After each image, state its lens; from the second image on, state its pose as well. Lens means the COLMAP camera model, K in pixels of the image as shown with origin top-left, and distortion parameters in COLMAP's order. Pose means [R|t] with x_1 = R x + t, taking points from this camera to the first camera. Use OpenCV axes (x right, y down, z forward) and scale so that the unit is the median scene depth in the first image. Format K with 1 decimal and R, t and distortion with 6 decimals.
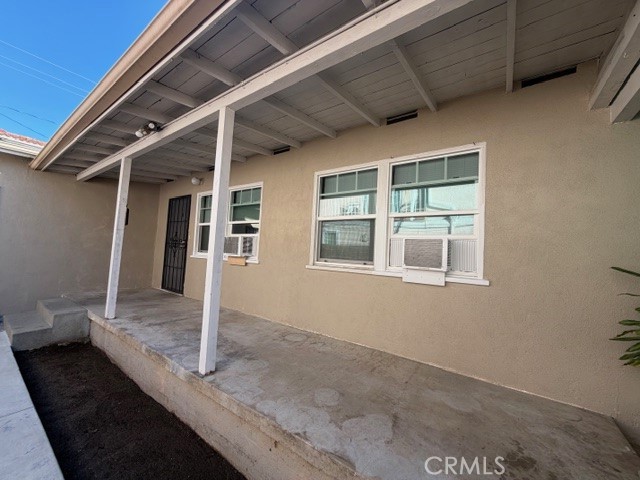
lens RADIAL K [[254.4, 0, 318.0], [0, 254.4, 238.1], [0, 0, 1]] dist [0.000092, 0.000482]
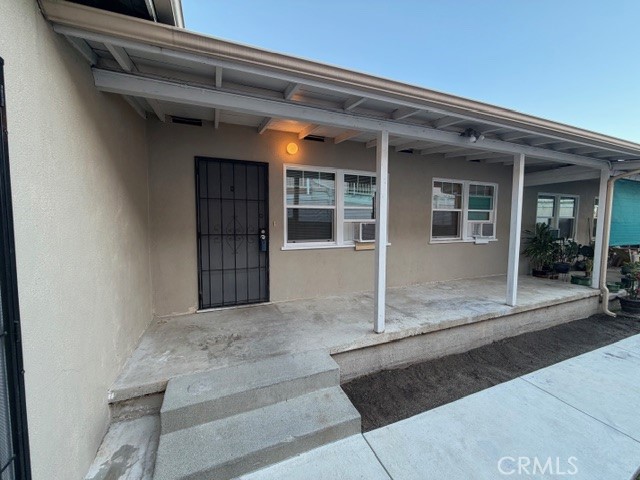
lens RADIAL K [[254.4, 0, 318.2], [0, 254.4, 239.6], [0, 0, 1]] dist [0.000092, 0.000482]
pose [[0.520426, -0.097154, 0.848362, -1.716354], [-0.011212, 0.992643, 0.120554, -0.081694], [-0.853833, -0.072251, 0.515508, 0.829947]]
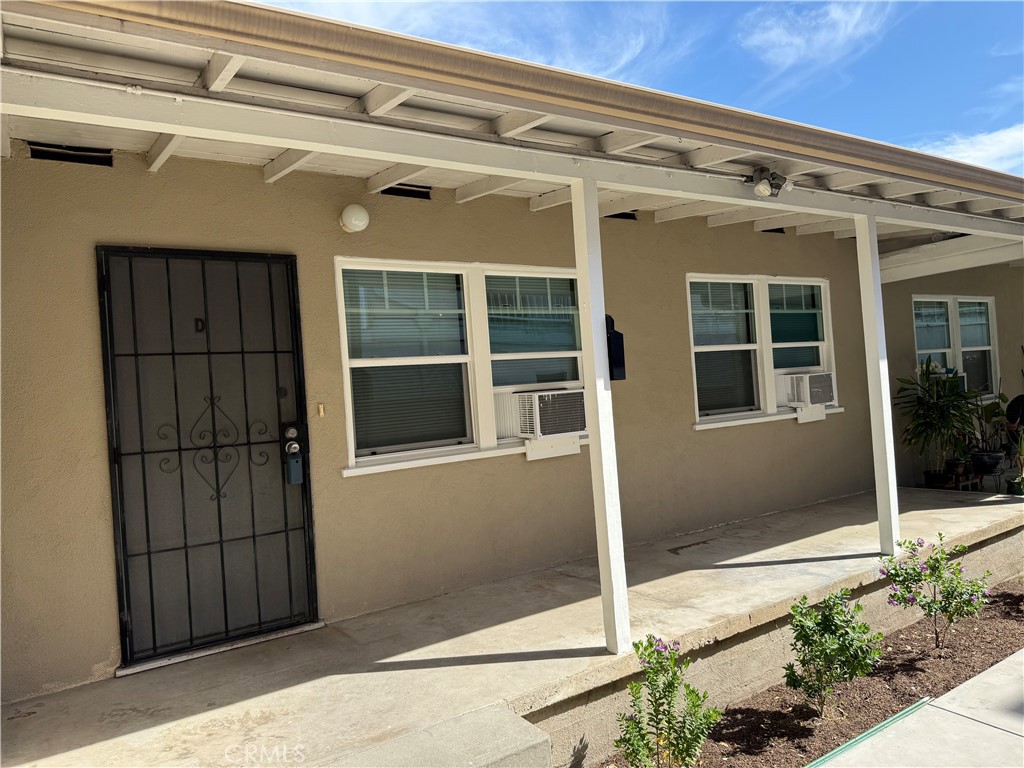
lens RADIAL K [[718.4, 0, 510.3], [0, 718.4, 381.2], [0, 0, 1]] dist [0.035040, -0.013910]
pose [[0.345329, -0.047589, 0.937274, -1.896367], [0.051571, 0.998167, 0.031680, -0.083817], [-0.937063, 0.037396, 0.347151, 0.854141]]
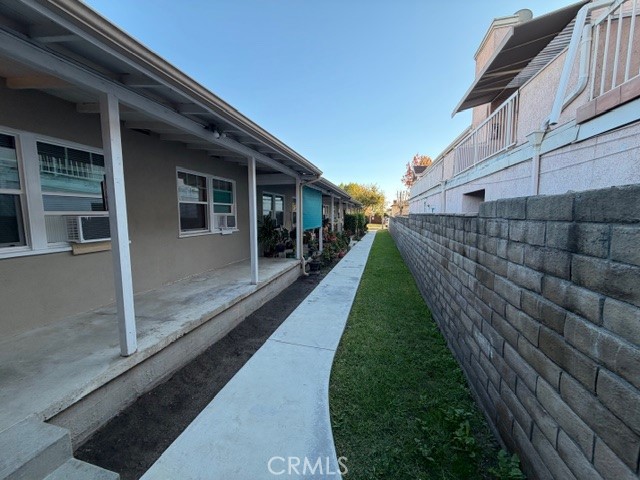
lens RADIAL K [[254.4, 0, 317.1], [0, 254.4, 240.1], [0, 0, 1]] dist [0.000092, 0.000482]
pose [[-0.373895, -0.130853, 0.918194, -1.685265], [-0.044622, 0.991389, 0.123114, -0.078995], [-0.926397, 0.005060, -0.376515, 0.865298]]
